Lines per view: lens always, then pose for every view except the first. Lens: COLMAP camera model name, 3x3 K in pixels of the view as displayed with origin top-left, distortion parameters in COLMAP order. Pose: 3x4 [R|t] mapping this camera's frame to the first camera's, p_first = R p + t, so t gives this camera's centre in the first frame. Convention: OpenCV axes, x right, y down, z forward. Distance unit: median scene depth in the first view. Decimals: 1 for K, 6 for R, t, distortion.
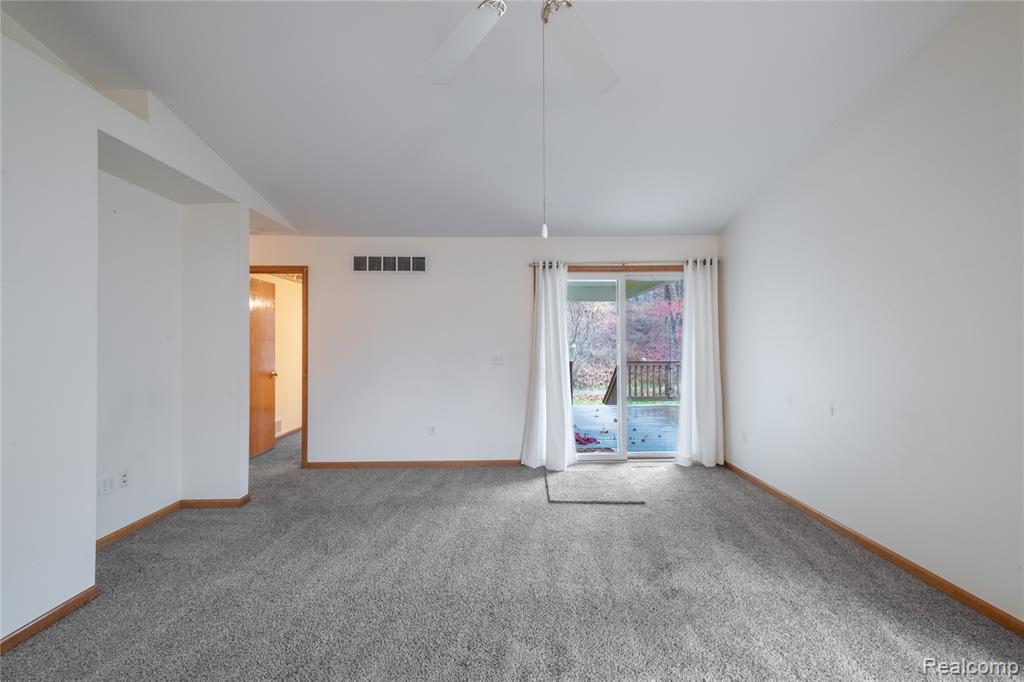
lens RADIAL K [[441.9, 0, 512.6], [0, 441.9, 322.5], [0, 0, 1]] dist [0.005822, -0.001438]
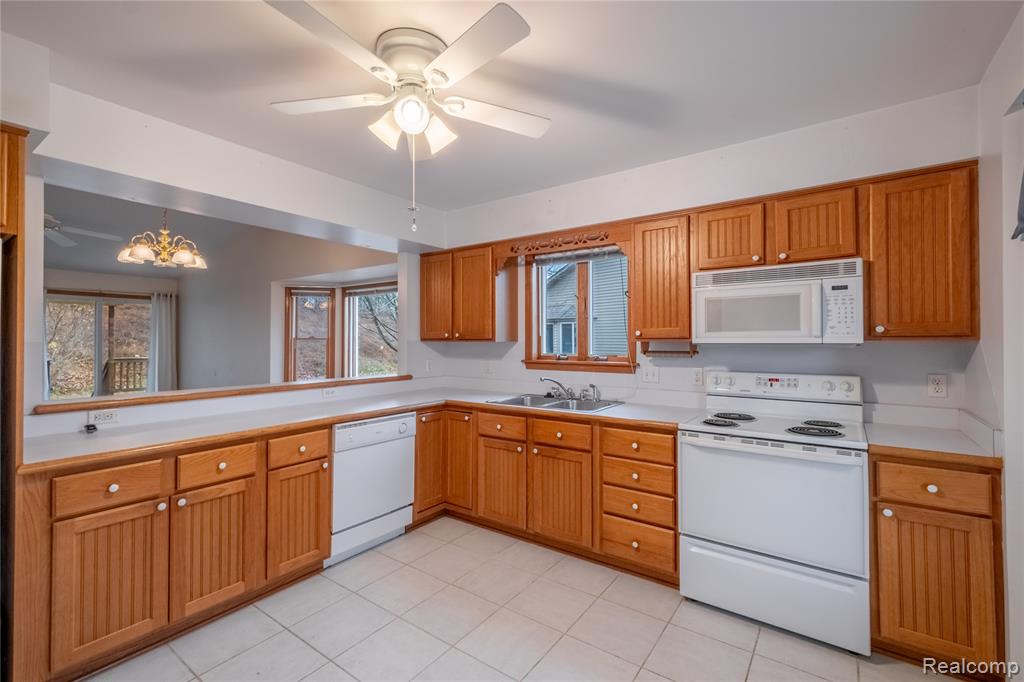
lens RADIAL K [[441.9, 0, 517.6], [0, 441.9, 337.0], [0, 0, 1]] dist [0.005822, -0.001438]
pose [[0.585672, 0.015302, 0.810404, -0.141934], [-0.044653, 0.998913, 0.013409, -0.062984], [-0.809317, -0.044040, 0.585718, -1.063374]]
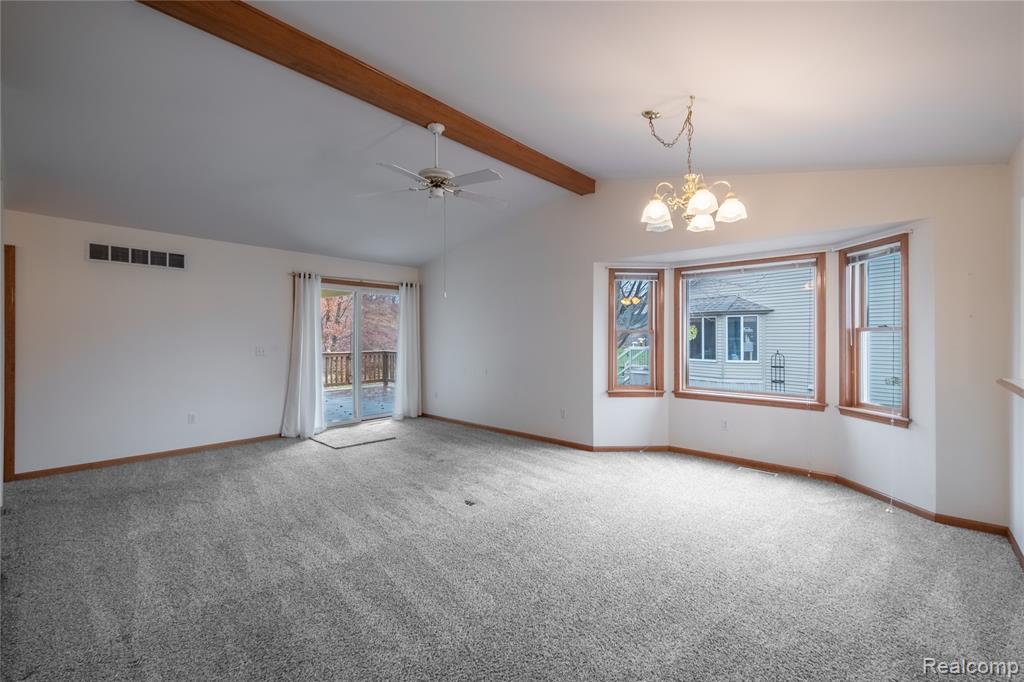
lens RADIAL K [[441.9, 0, 515.5], [0, 441.9, 339.7], [0, 0, 1]] dist [0.005822, -0.001438]
pose [[0.675250, 0.003609, 0.737580, -0.445794], [-0.040197, 0.998682, 0.031913, -0.013229], [-0.736493, -0.051198, 0.674505, -0.292776]]
